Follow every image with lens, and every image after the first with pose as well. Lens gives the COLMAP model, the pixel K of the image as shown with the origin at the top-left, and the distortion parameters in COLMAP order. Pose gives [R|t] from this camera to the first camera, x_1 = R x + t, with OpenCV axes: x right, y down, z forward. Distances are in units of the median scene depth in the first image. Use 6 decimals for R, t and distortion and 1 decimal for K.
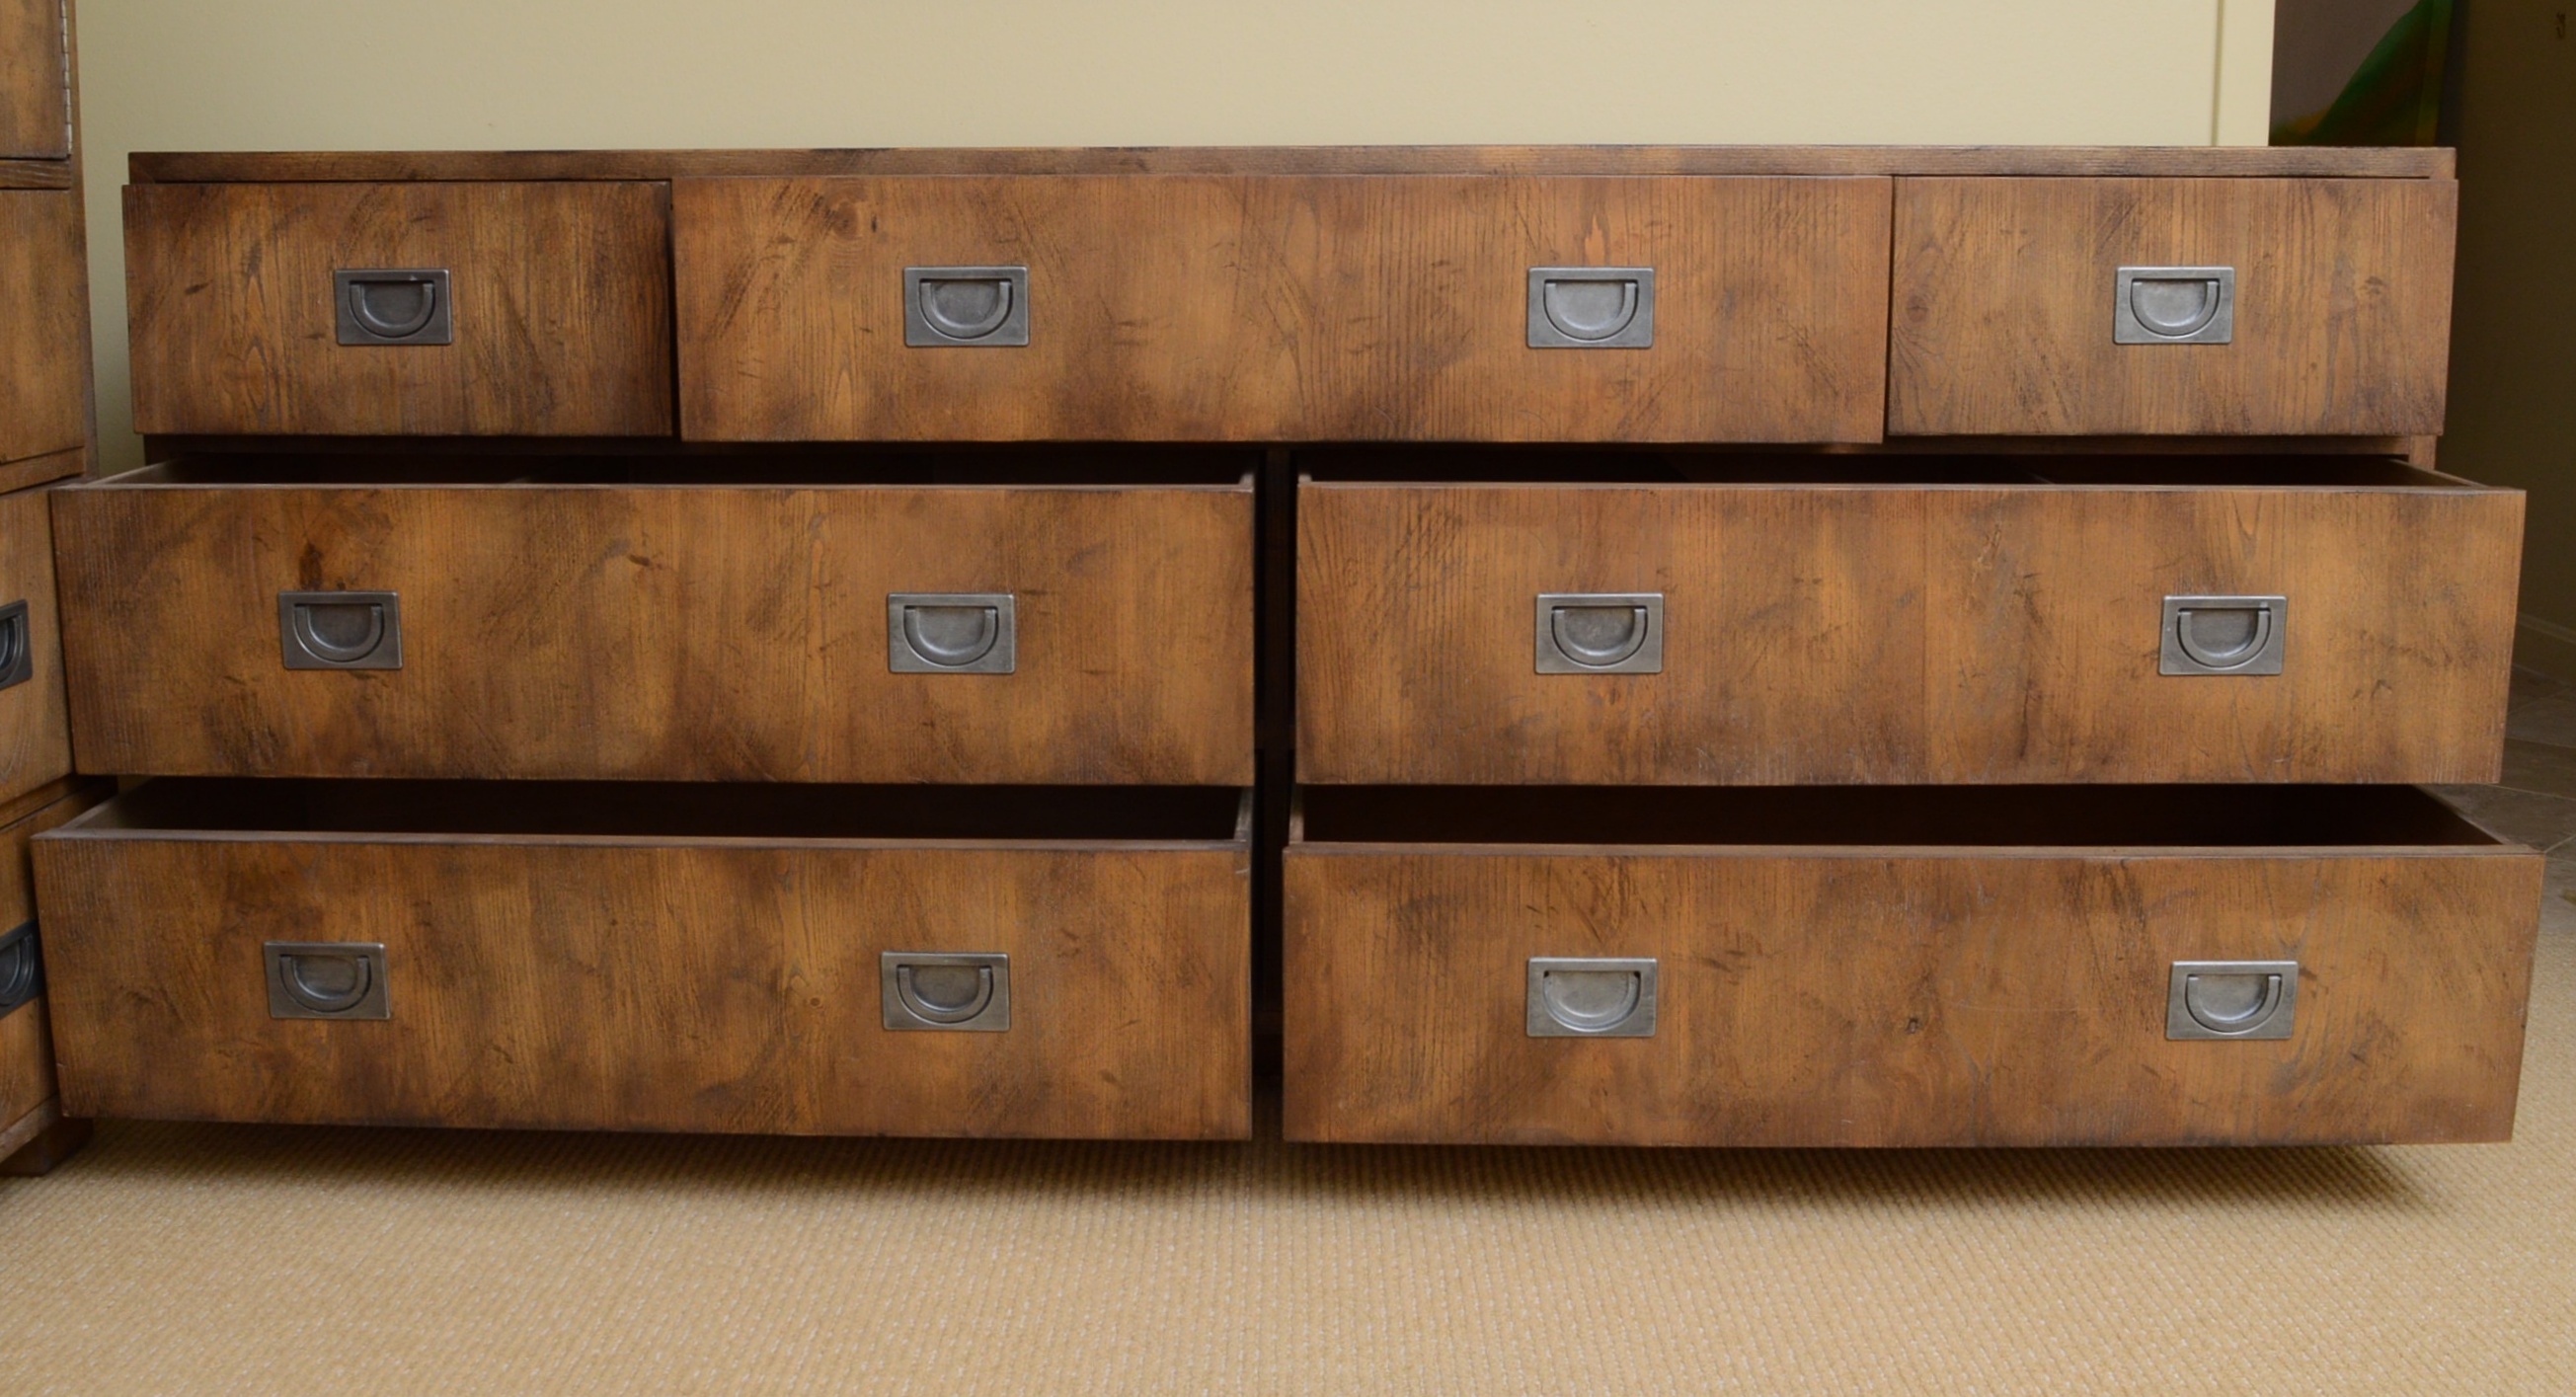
lens RADIAL K [[2510.7, 0, 1274.7], [0, 2510.7, 698.9], [0, 0, 1]] dist [-0.097291, 0.000000]
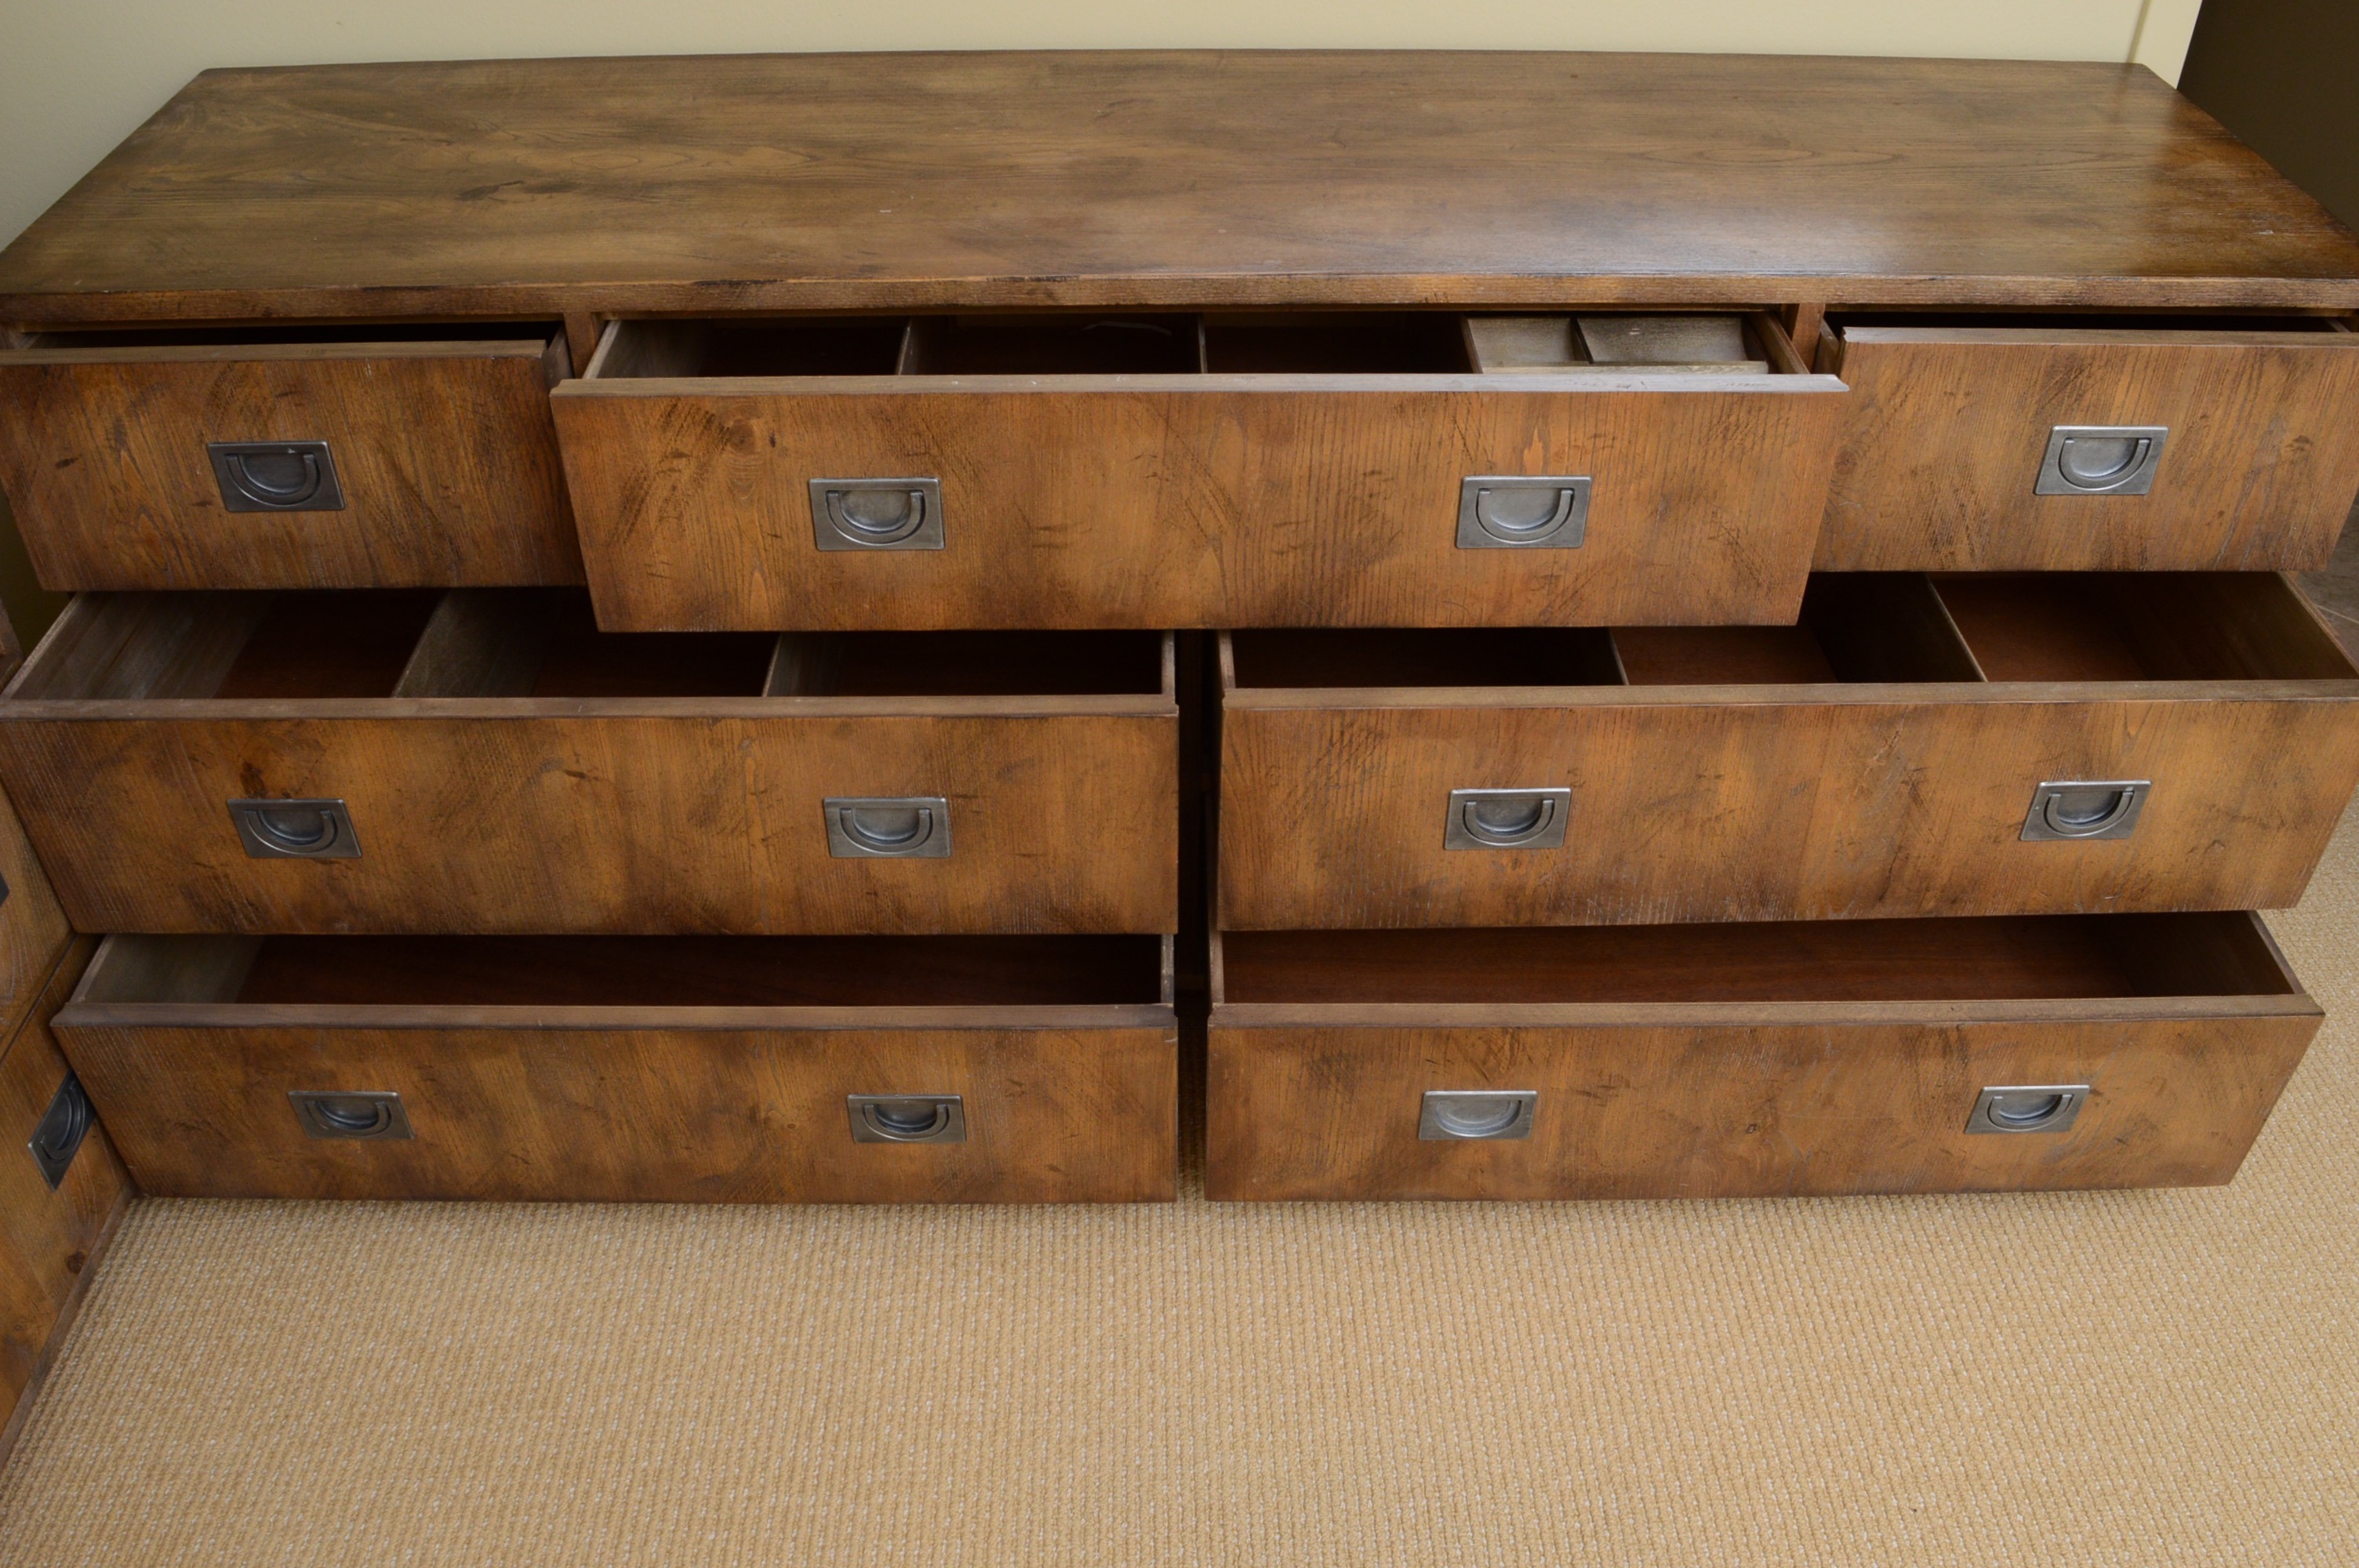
lens RADIAL K [[1945.6, 0, 1189.2], [0, 1945.6, 782.0], [0, 0, 1]] dist [-0.101699, 0.024207]
pose [[0.999237, -0.017704, 0.034812, -0.031706], [-0.000891, 0.880782, 0.473521, -0.423428], [-0.039045, -0.473191, 0.880094, 0.295629]]
